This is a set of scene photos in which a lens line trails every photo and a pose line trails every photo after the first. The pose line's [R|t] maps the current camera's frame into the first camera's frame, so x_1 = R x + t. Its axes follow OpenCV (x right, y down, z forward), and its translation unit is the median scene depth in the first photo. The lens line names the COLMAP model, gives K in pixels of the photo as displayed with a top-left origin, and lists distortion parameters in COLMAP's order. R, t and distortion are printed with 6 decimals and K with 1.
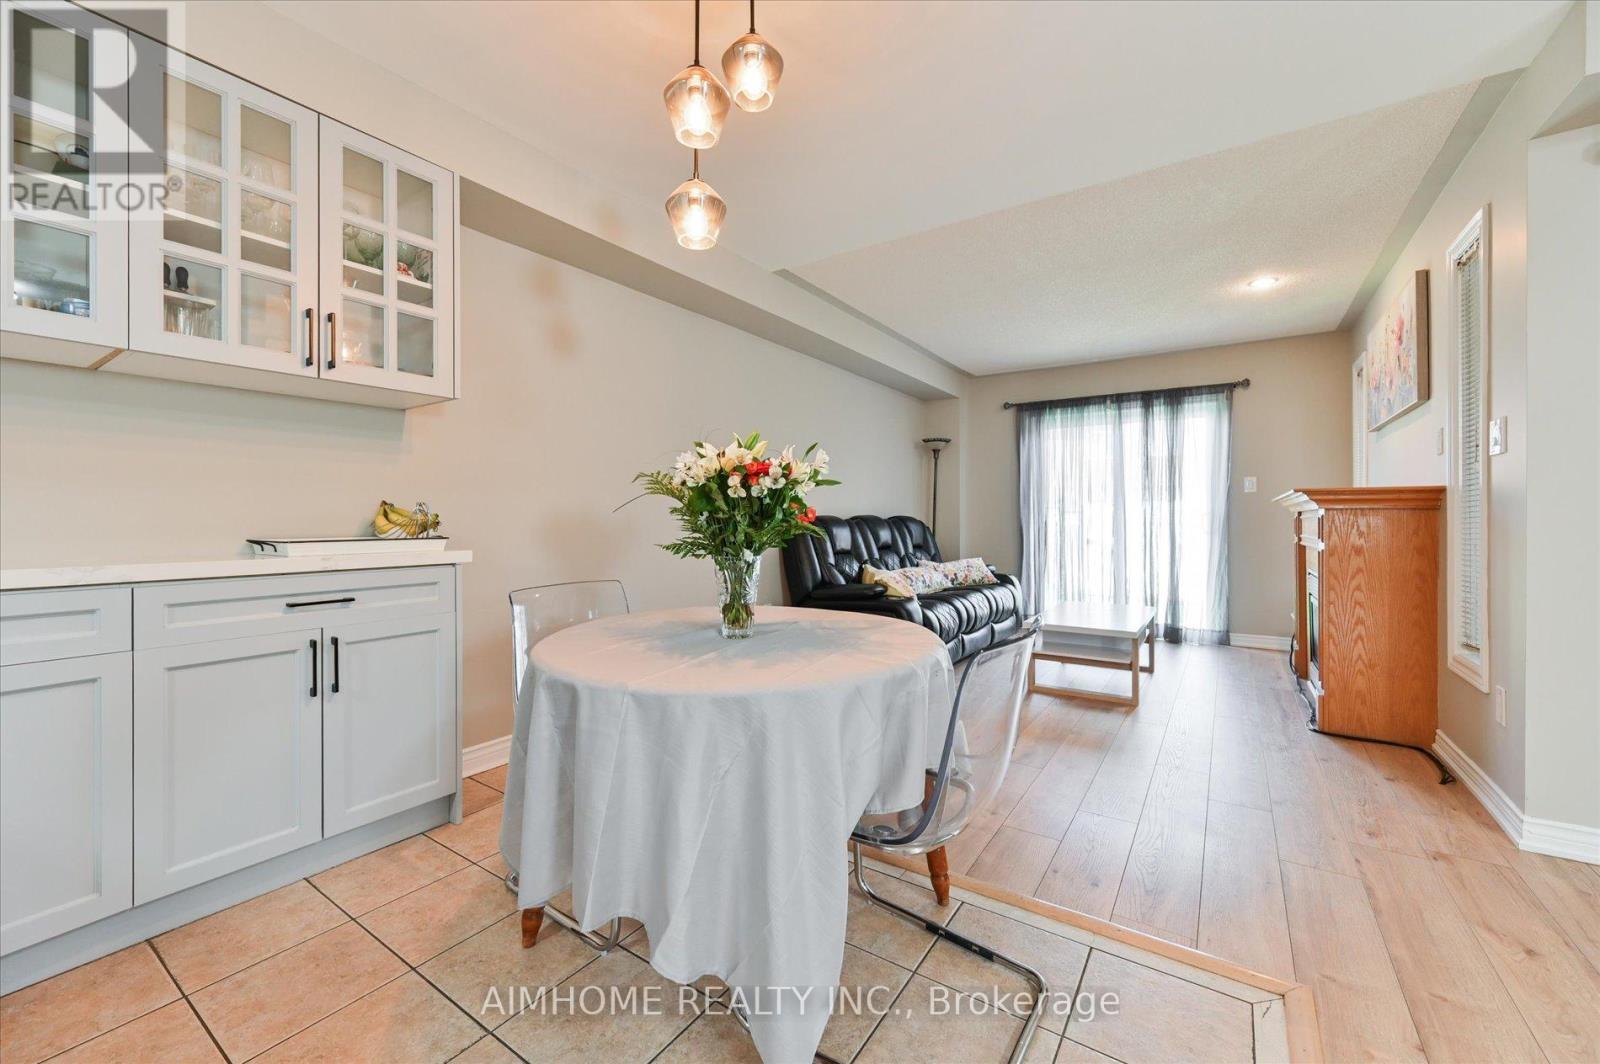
lens RADIAL K [[648.7, 0, 771.9], [0, 648.7, 519.8], [0, 0, 1]] dist [0.001073, 0.000075]
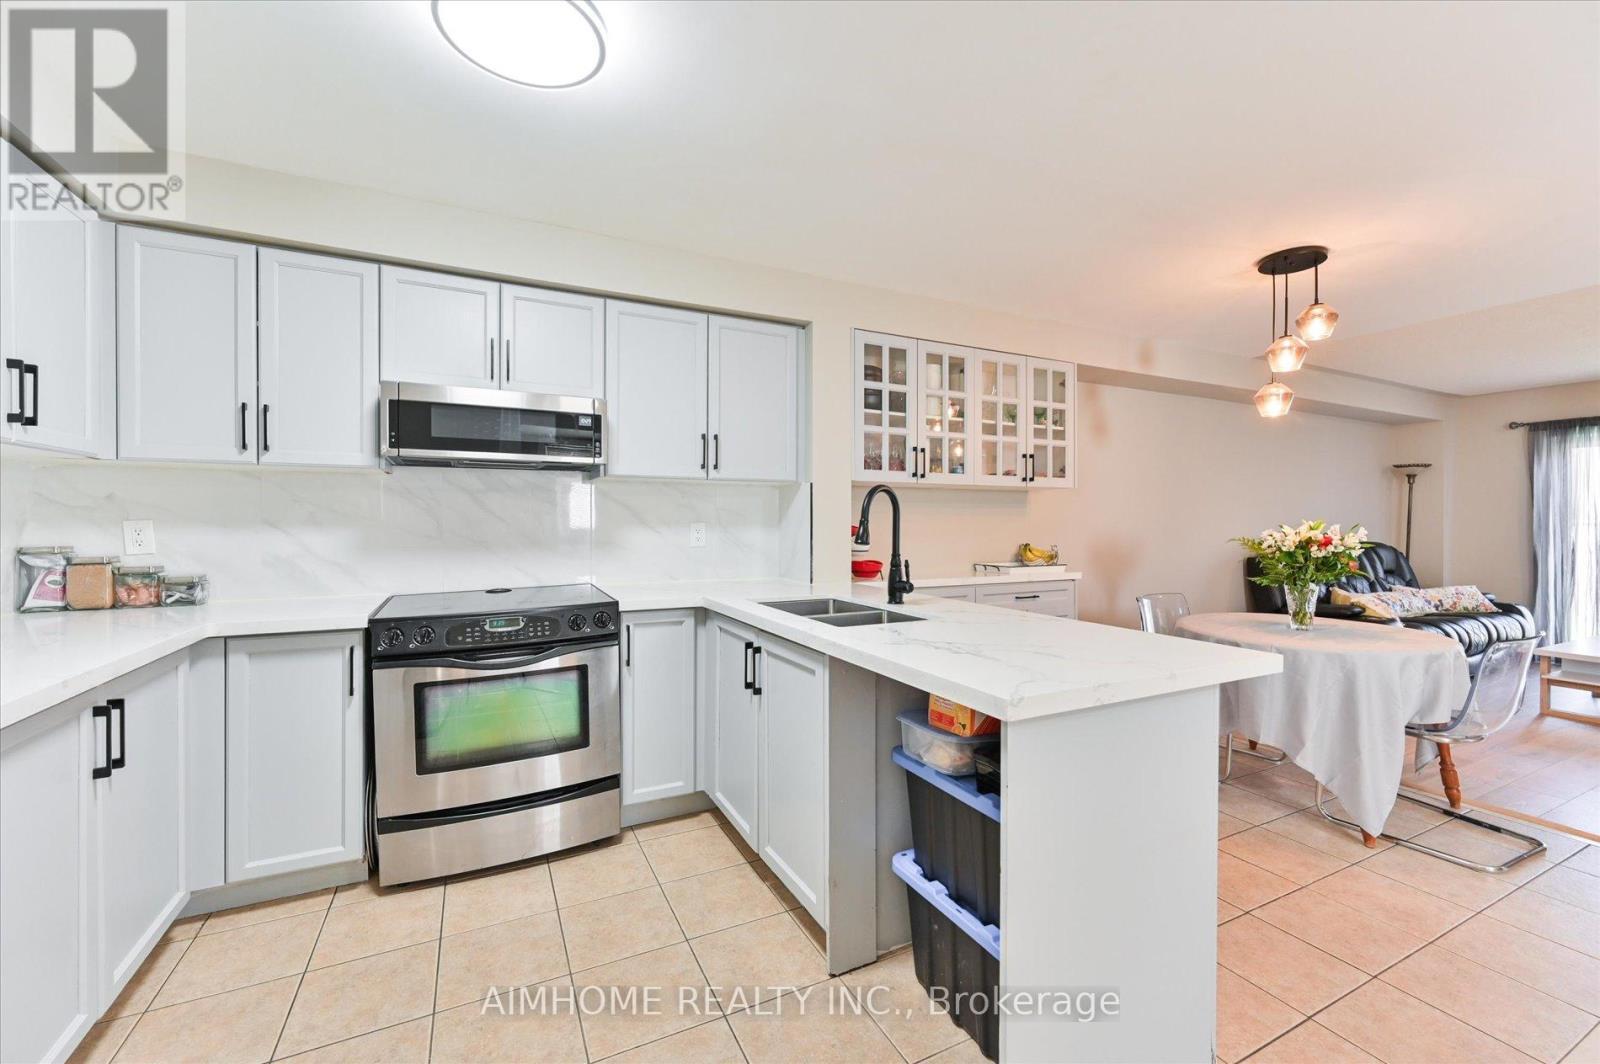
lens RADIAL K [[605.1, 0, 804.8], [0, 605.1, 529.9], [0, 0, 1]] dist [-0.001609, -0.000272]
pose [[0.869639, 0.005359, -0.493660, -0.134598], [-0.003280, 0.999982, 0.005078, -0.033097], [0.493678, -0.002797, 0.869640, -0.364934]]
